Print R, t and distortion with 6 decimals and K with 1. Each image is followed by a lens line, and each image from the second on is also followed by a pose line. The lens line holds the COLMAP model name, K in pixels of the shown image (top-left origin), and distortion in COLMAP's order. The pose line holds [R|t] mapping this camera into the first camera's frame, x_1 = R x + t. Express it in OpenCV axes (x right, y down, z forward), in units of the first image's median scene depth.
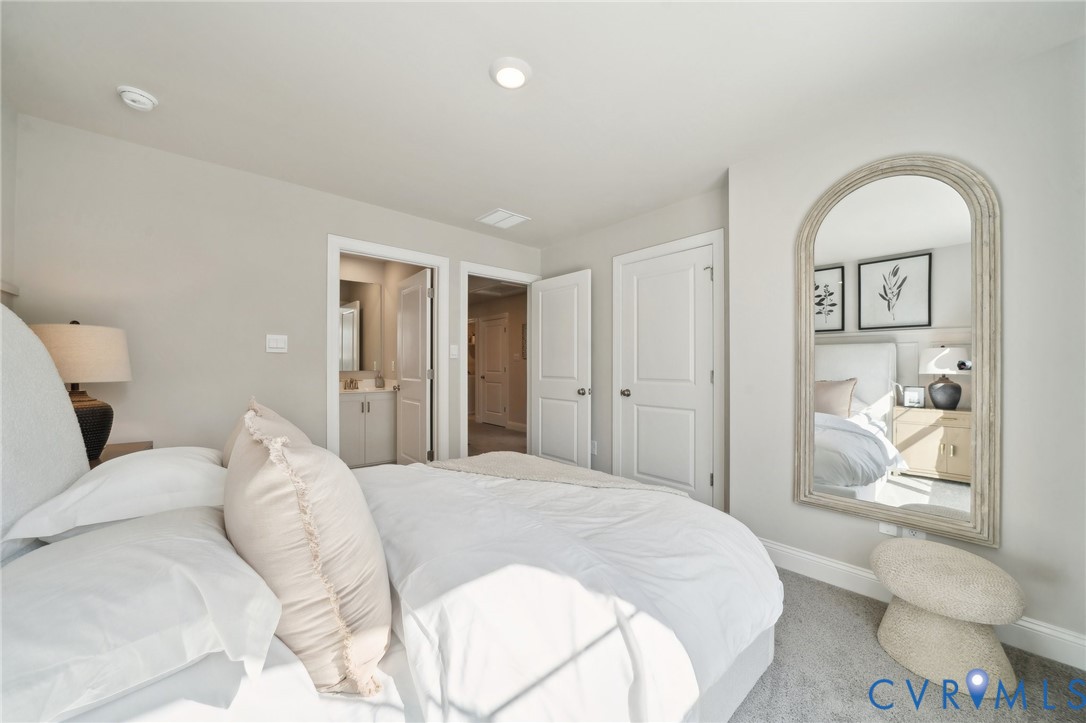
lens RADIAL K [[382.0, 0, 541.4], [0, 382.0, 372.1], [0, 0, 1]] dist [-0.017299, 0.000237]
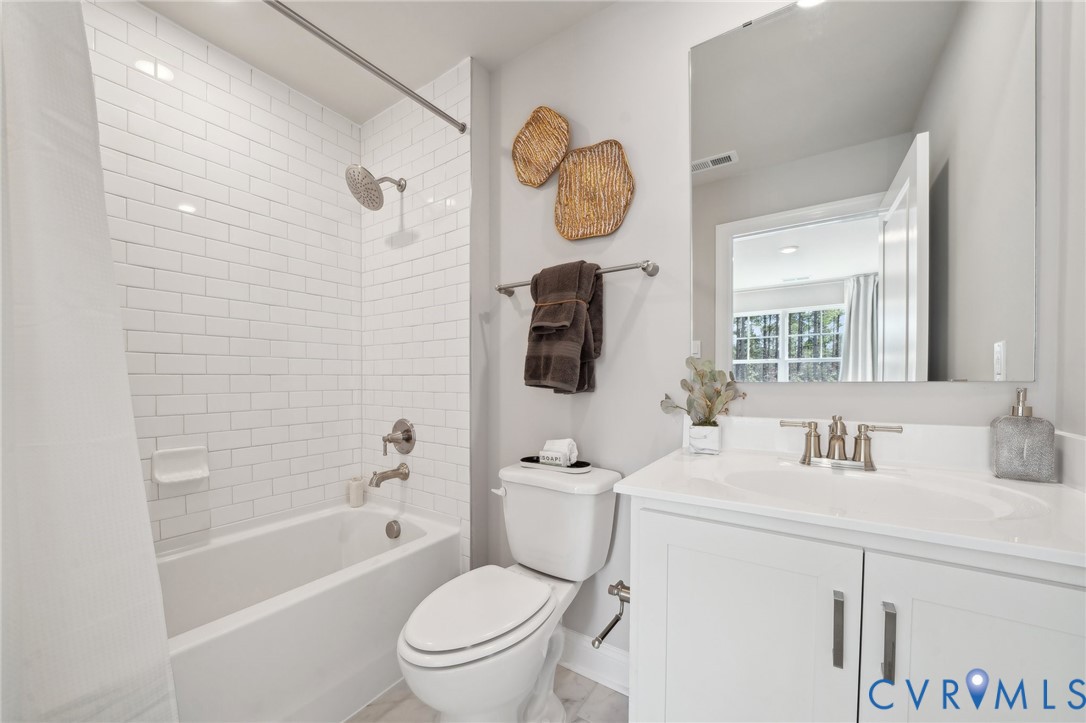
lens RADIAL K [[407.2, 0, 543.7], [0, 407.2, 378.4], [0, 0, 1]] dist [-0.000137, -0.000010]
pose [[0.262253, 0.001409, -0.964998, -0.293326], [-0.003331, 0.999994, 0.000555, -0.006002], [0.964993, 0.003069, 0.262256, 0.716742]]
